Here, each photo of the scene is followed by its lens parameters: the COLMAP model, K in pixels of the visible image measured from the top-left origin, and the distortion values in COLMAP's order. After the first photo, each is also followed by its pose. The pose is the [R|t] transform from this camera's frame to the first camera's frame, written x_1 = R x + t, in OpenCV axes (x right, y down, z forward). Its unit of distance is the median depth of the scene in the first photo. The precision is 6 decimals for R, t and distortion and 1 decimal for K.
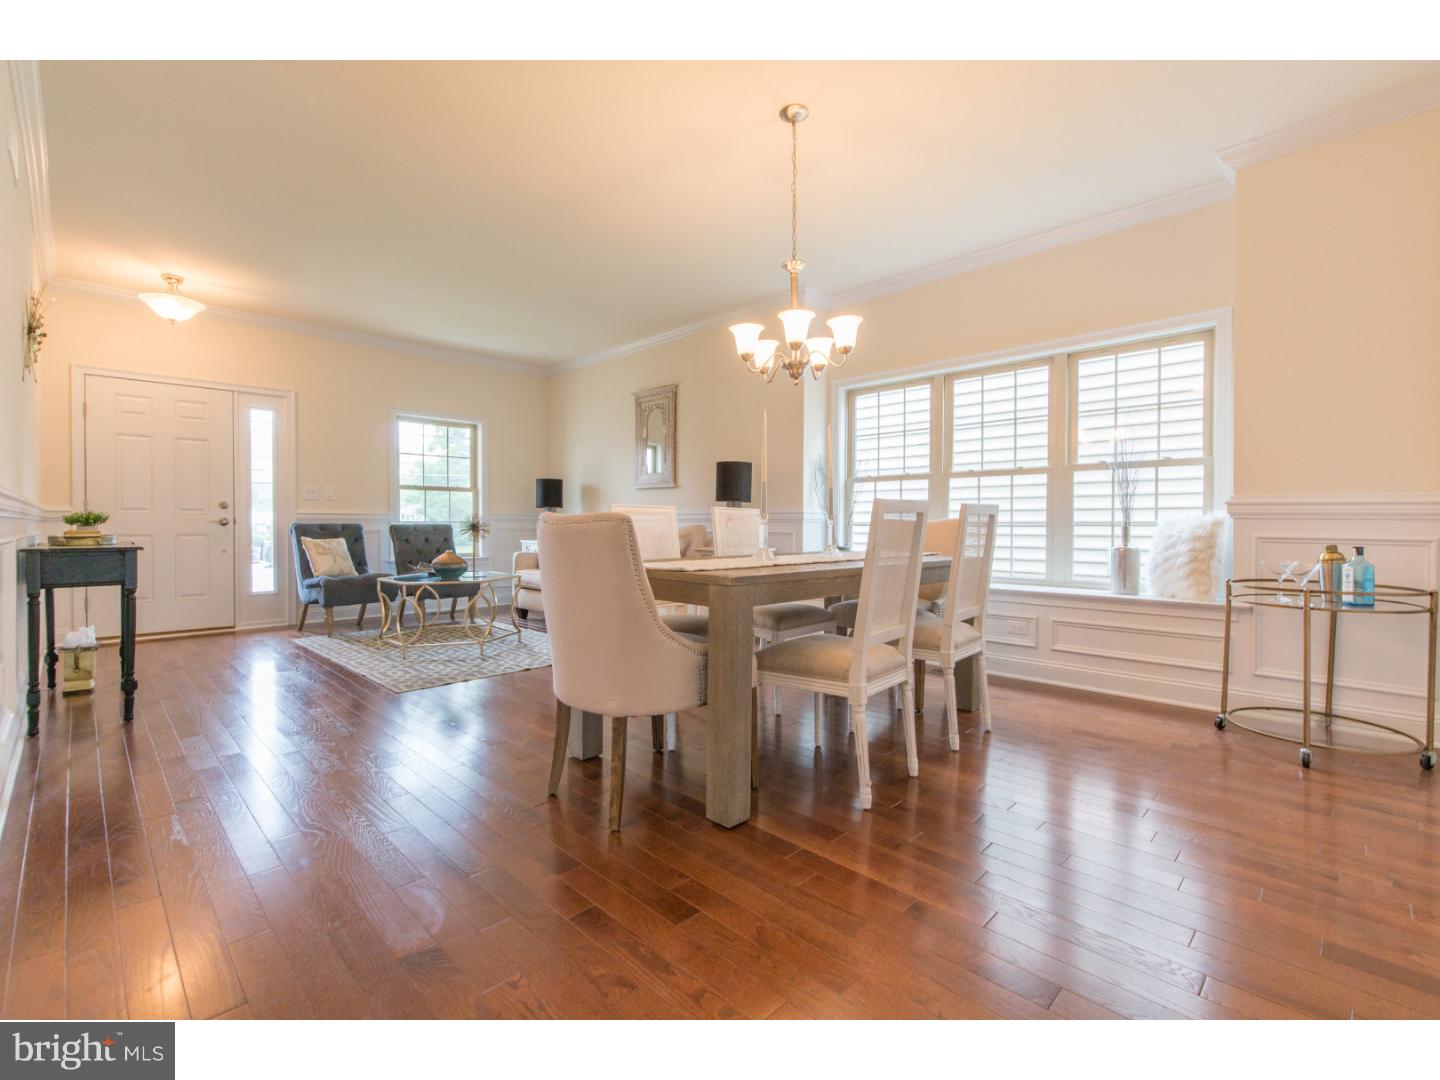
lens RADIAL K [[646.7, 0, 720.4], [0, 646.7, 535.5], [0, 0, 1]] dist [-0.000891, -0.001024]
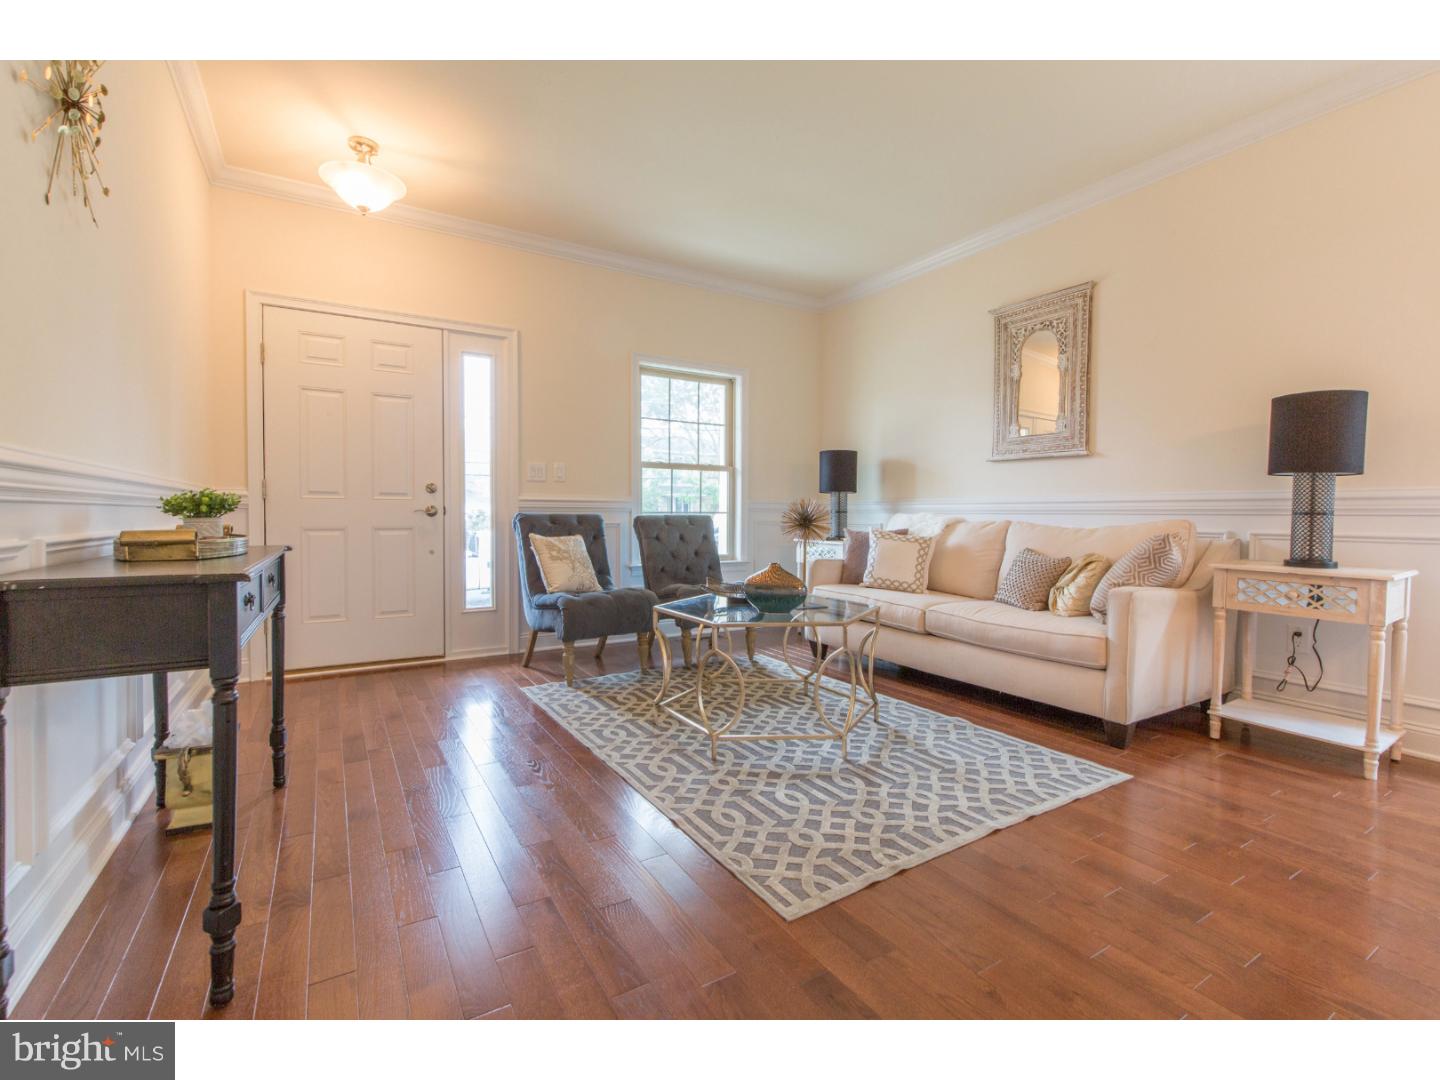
lens RADIAL K [[646.7, 0, 719.7], [0, 646.7, 538.3], [0, 0, 1]] dist [-0.000891, -0.001024]
pose [[0.971348, 0.013144, -0.237297, -0.279561], [-0.008824, 0.999776, 0.019257, -0.007539], [0.237497, -0.016611, 0.971246, 0.368667]]
